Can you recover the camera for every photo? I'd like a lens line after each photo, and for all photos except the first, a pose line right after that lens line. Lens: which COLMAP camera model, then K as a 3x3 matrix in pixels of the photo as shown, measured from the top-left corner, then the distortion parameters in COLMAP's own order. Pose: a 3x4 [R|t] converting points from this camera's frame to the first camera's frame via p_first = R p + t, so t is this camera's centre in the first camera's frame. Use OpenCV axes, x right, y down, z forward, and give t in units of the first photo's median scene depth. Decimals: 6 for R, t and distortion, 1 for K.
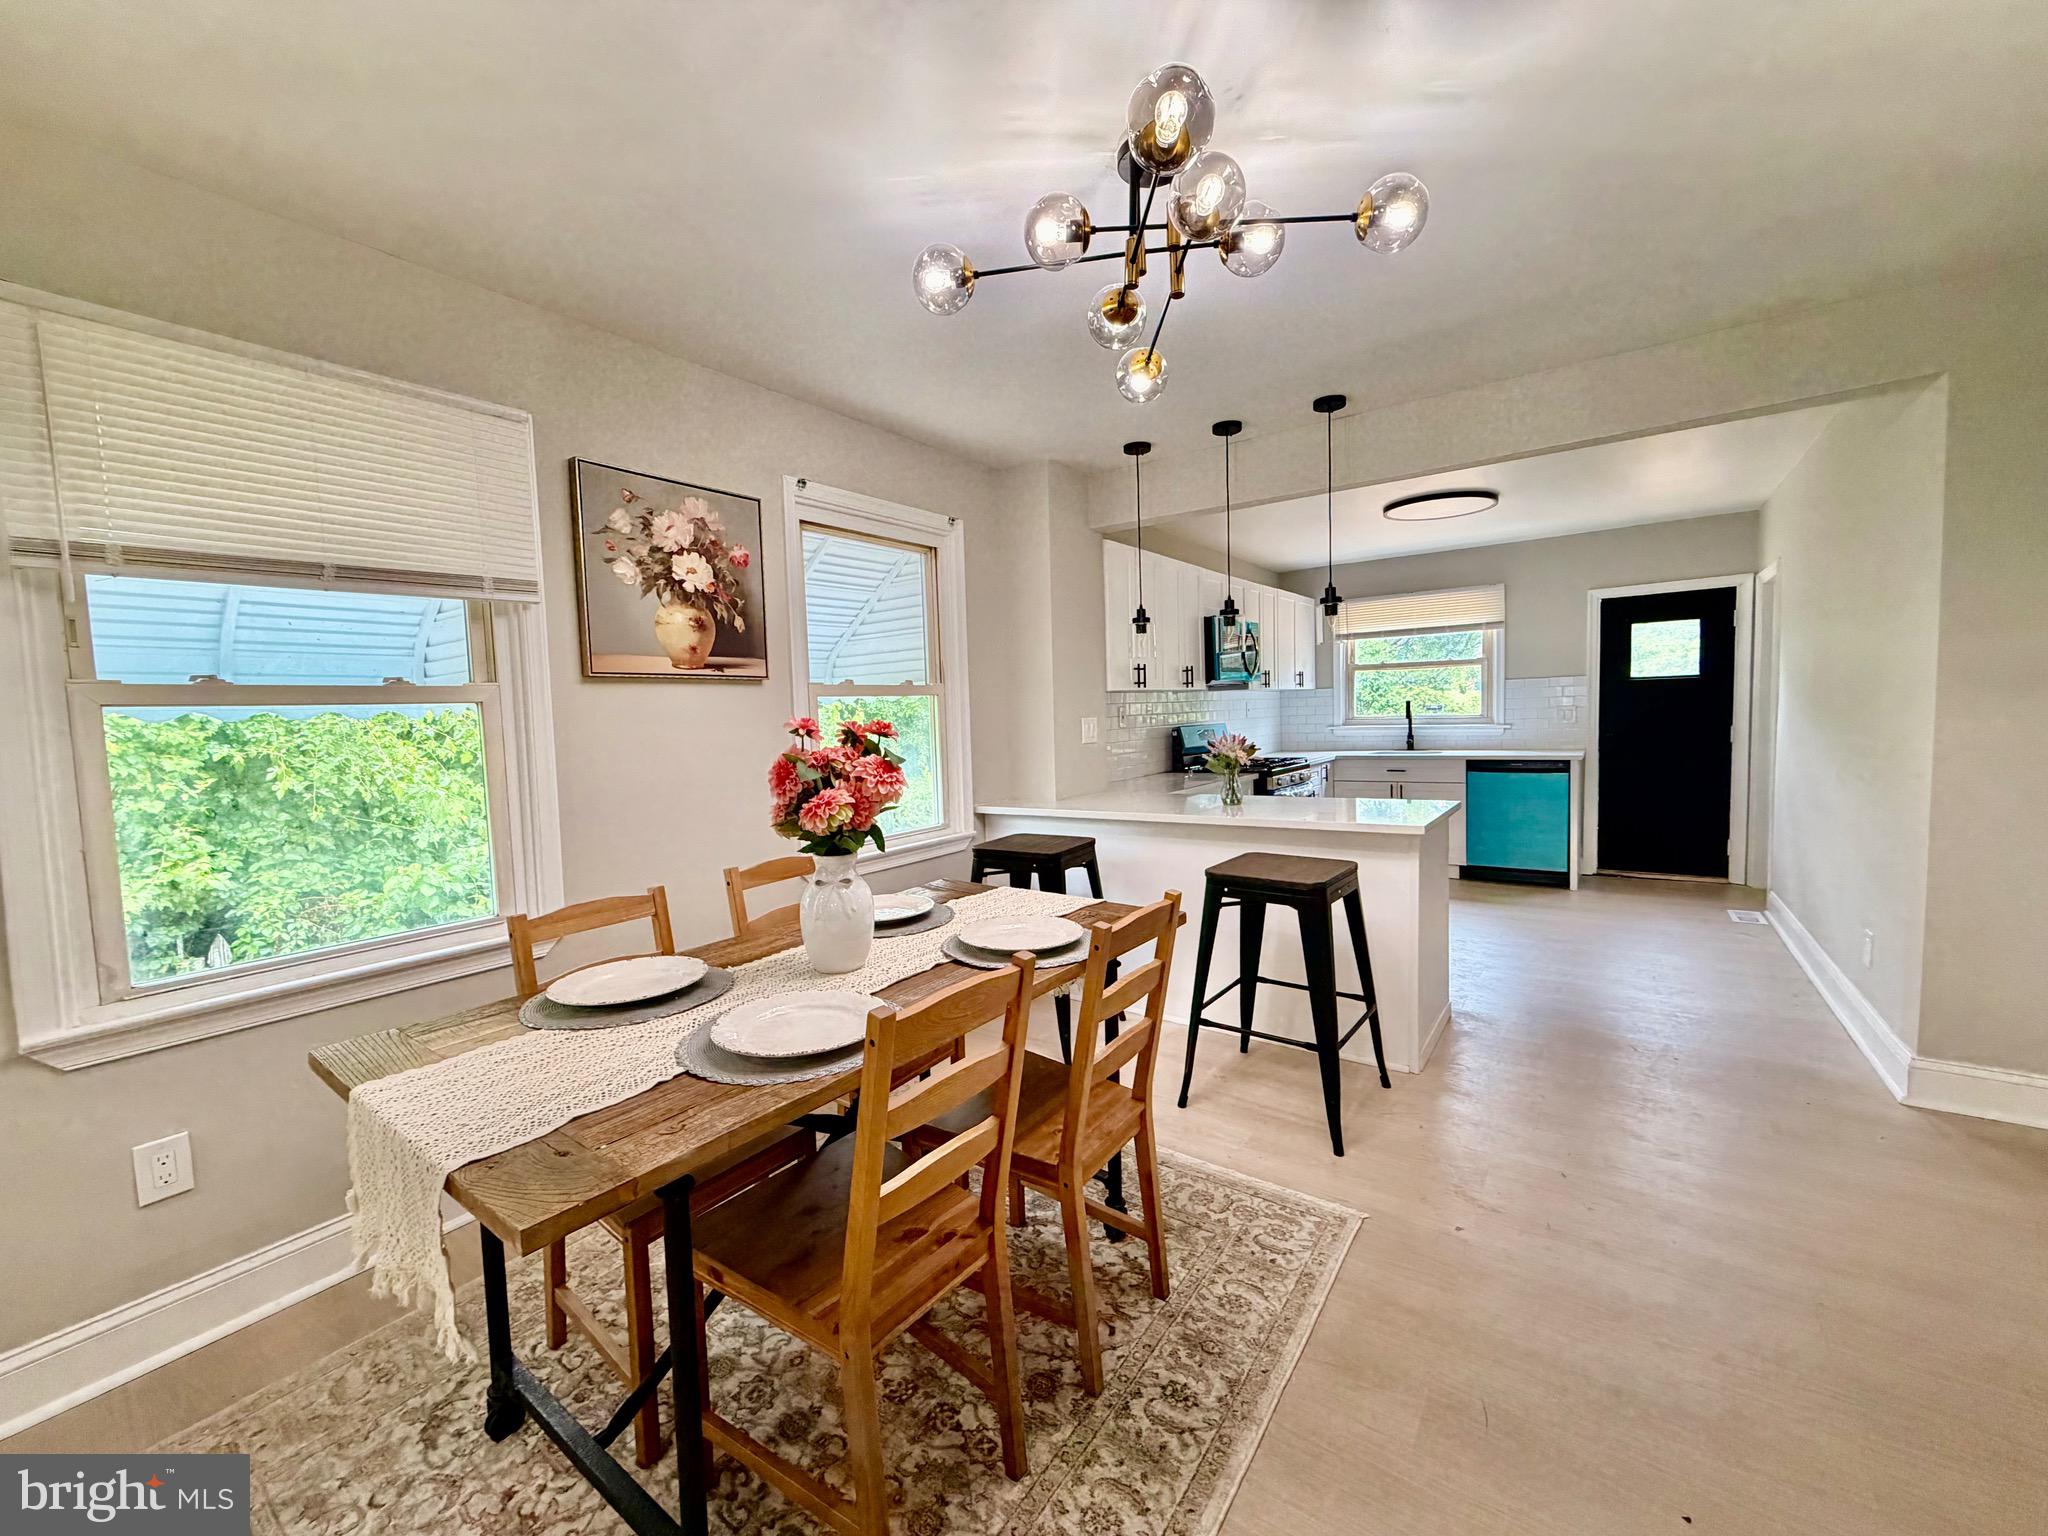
lens RADIAL K [[814.2, 0, 1024.0], [0, 814.2, 768.0], [0, 0, 1]] dist [0.000487, -0.000270]
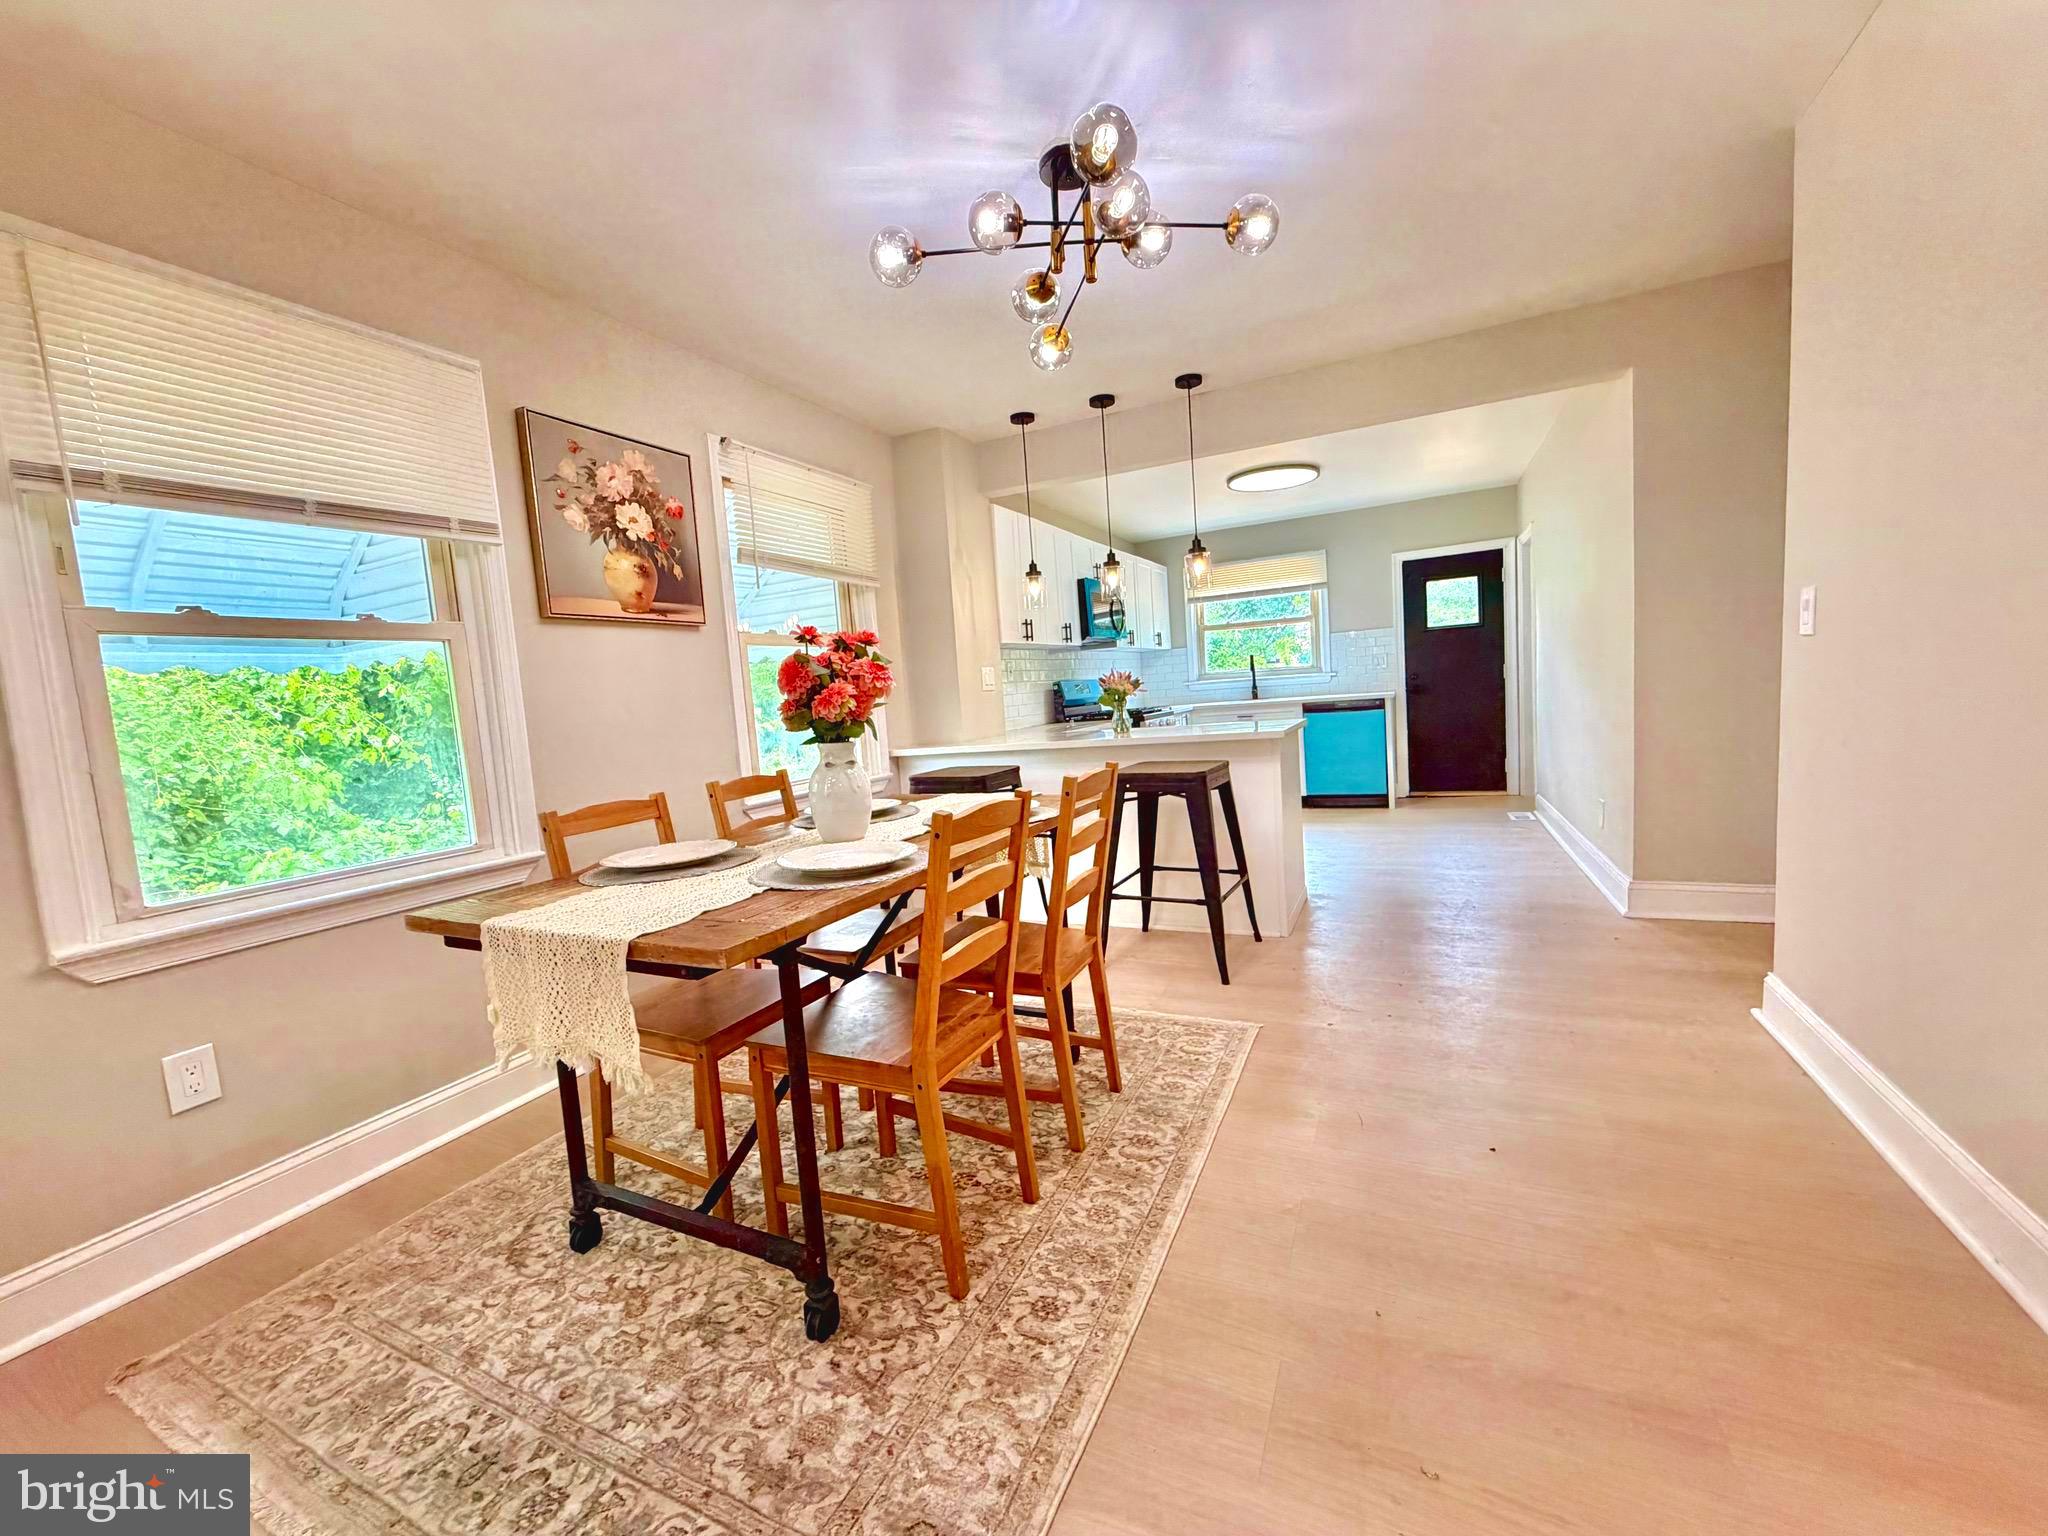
lens RADIAL K [[814.2, 0, 1024.0], [0, 814.2, 768.0], [0, 0, 1]] dist [0.000487, -0.000270]
pose [[0.982739, -0.055261, 0.176550, -0.123068], [0.052549, 0.998418, 0.020003, 0.093017], [-0.177376, -0.010380, 0.984088, -0.148858]]
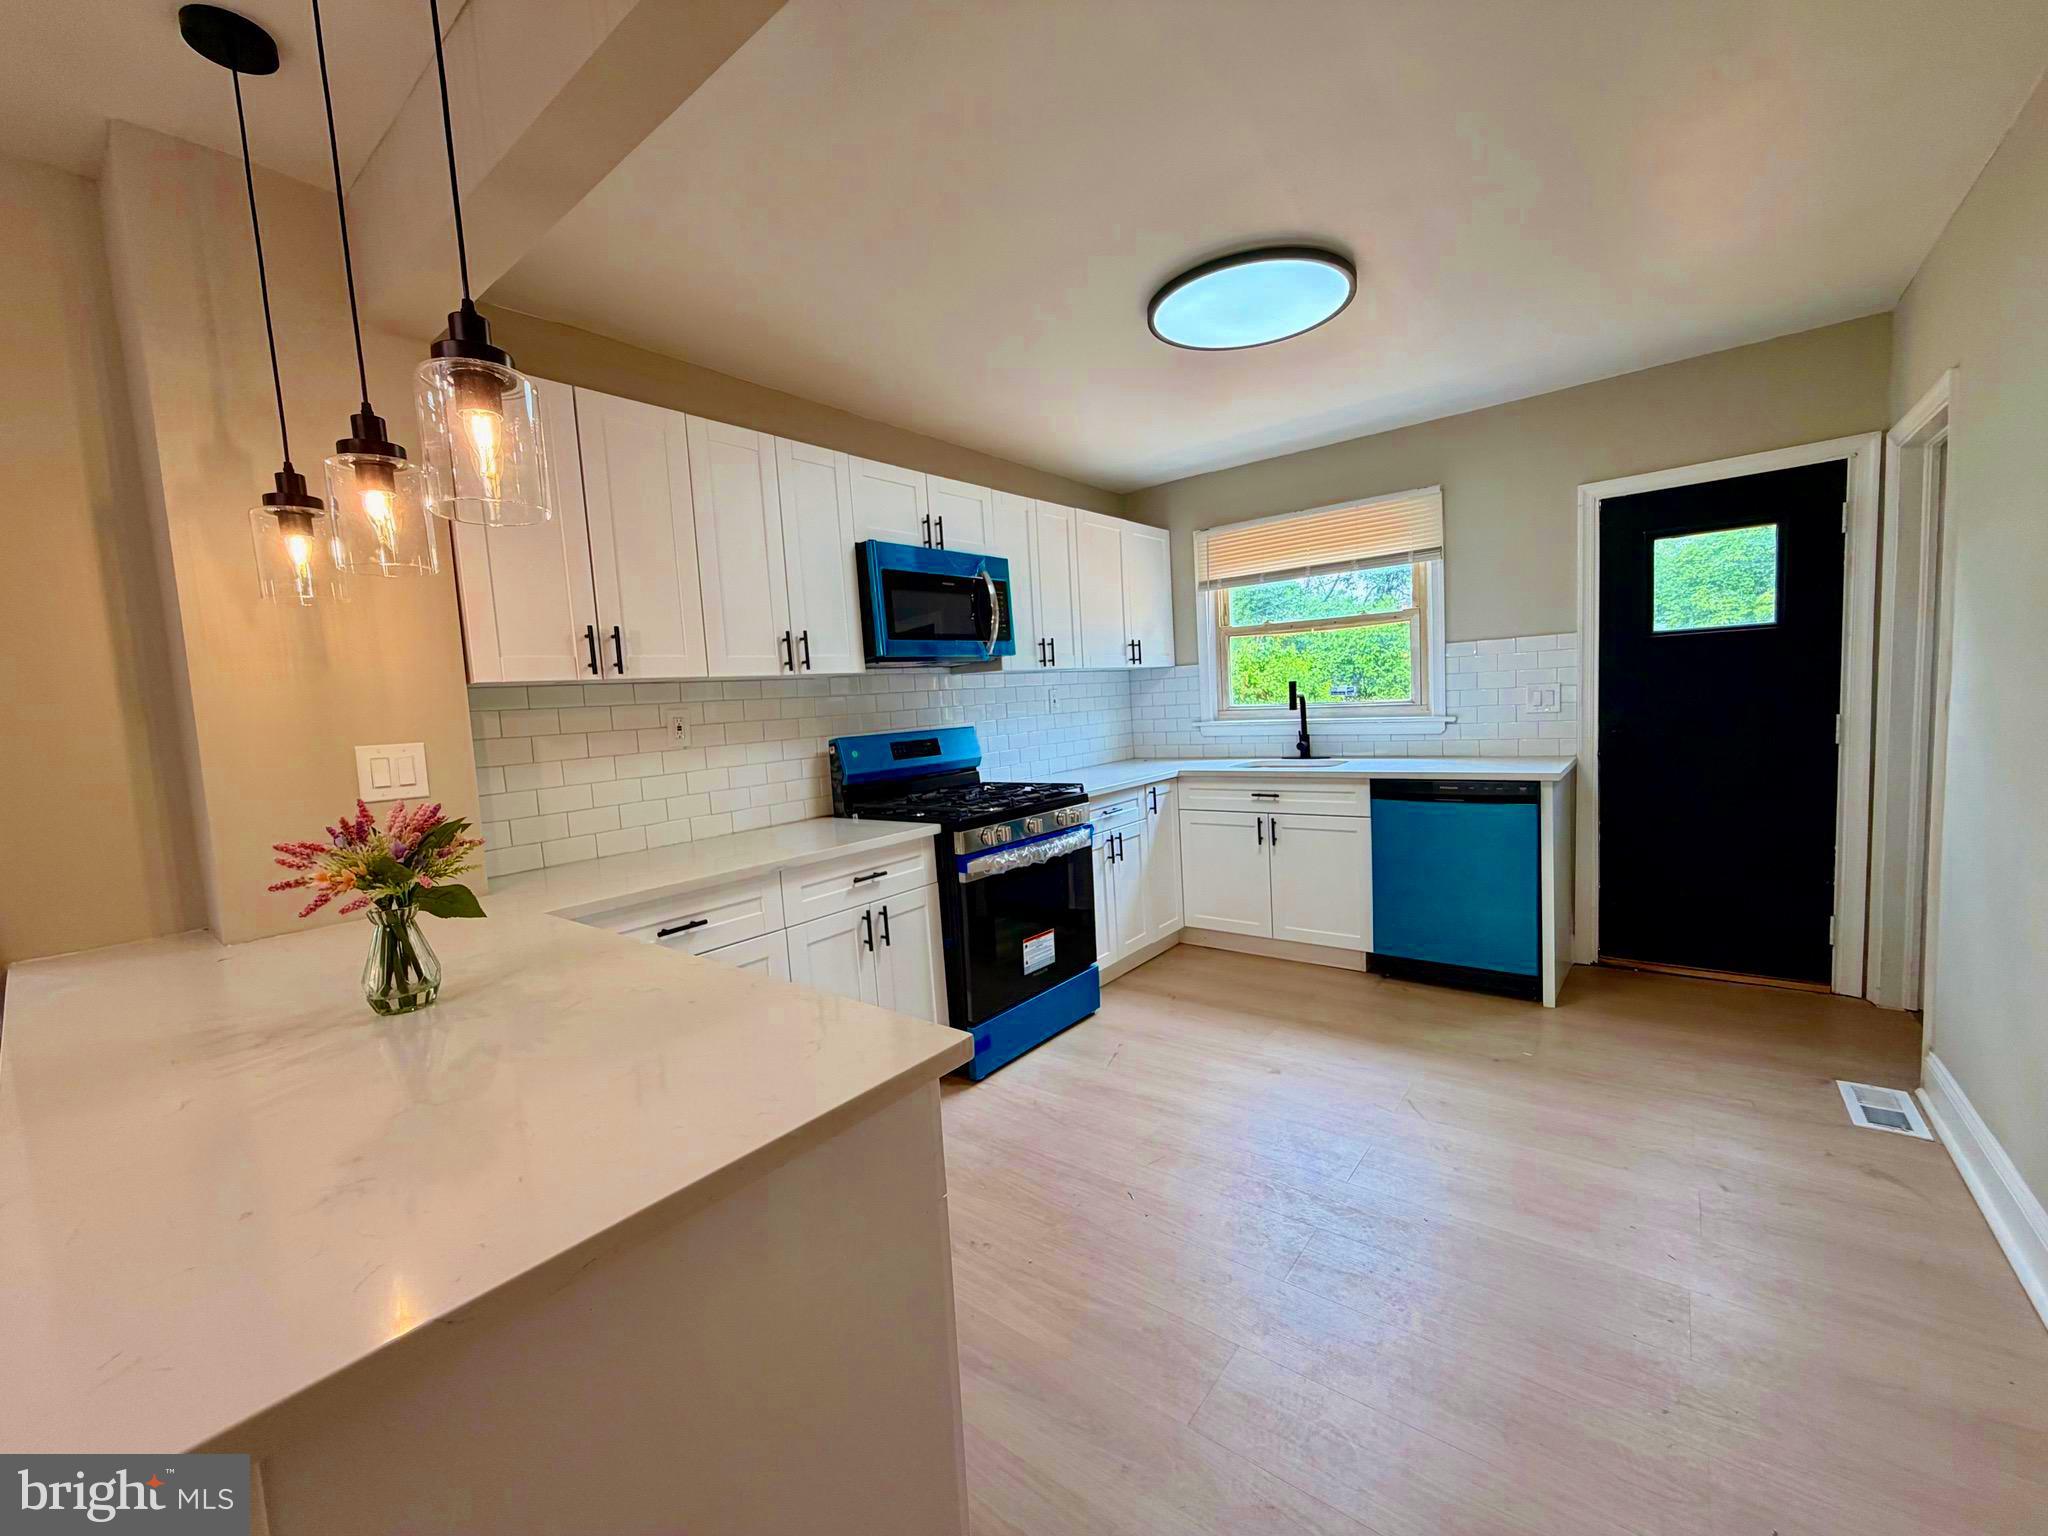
lens RADIAL K [[814.2, 0, 1024.0], [0, 814.2, 768.0], [0, 0, 1]] dist [0.000487, -0.000270]
pose [[0.998691, -0.020481, -0.046868, 0.782779], [0.021406, 0.999584, 0.019311, -0.086090], [0.046453, -0.020289, 0.998714, 0.964870]]
